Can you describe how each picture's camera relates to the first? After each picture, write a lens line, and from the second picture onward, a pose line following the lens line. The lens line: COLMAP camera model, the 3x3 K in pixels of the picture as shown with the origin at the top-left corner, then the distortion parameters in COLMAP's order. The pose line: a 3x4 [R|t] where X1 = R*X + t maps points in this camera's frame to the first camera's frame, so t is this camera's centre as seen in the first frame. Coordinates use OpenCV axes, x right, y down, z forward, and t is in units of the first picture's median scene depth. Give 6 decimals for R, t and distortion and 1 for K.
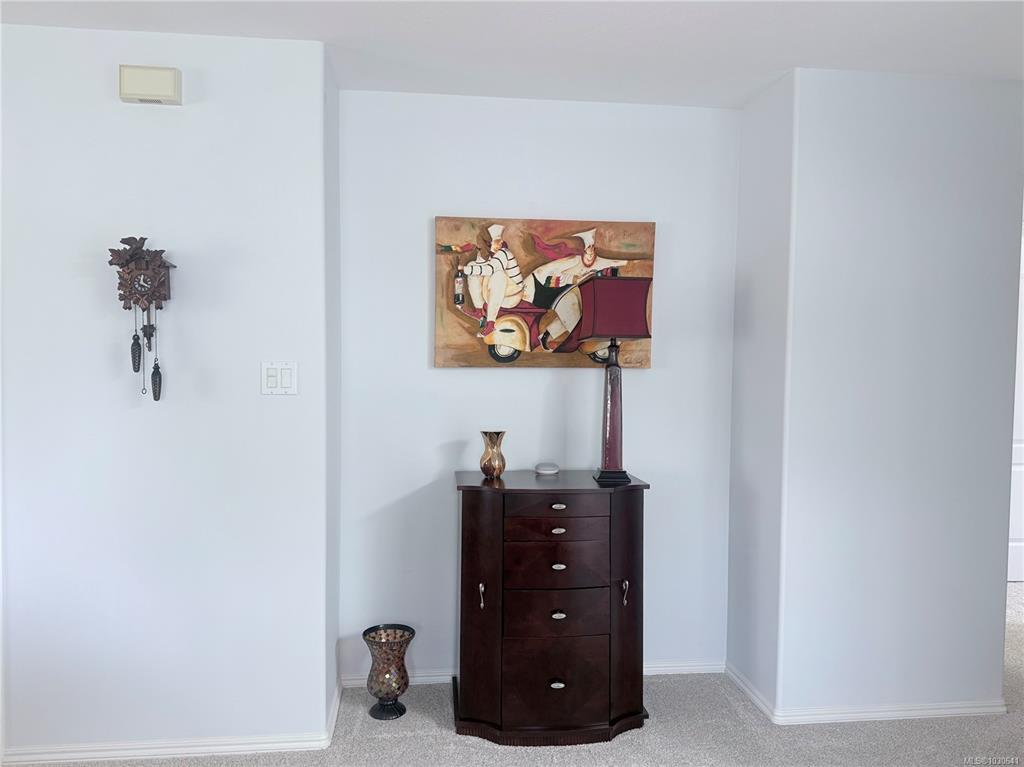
lens RADIAL K [[716.6, 0, 513.7], [0, 716.6, 382.0], [0, 0, 1]] dist [0.041543, -0.053625]
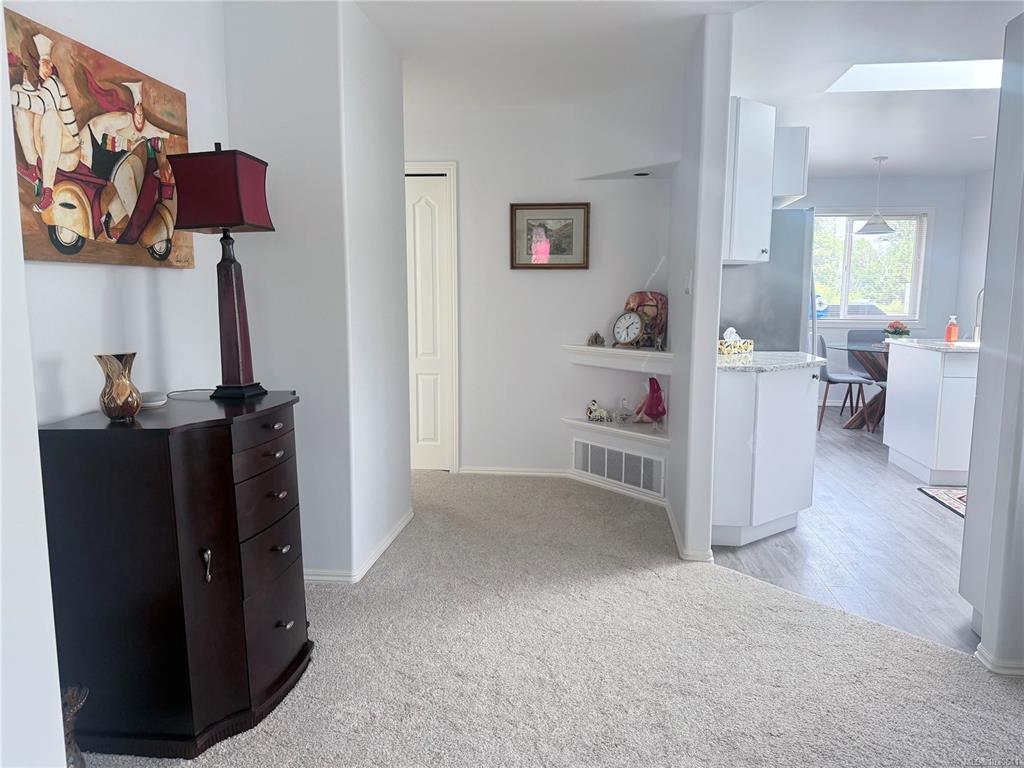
lens RADIAL K [[716.6, 0, 512.6], [0, 716.6, 381.9], [0, 0, 1]] dist [0.041543, -0.053625]
pose [[0.221864, -0.128252, 0.966606, -0.585370], [0.042538, 0.991642, 0.121810, 0.026391], [-0.974149, 0.014092, 0.225465, 0.449190]]
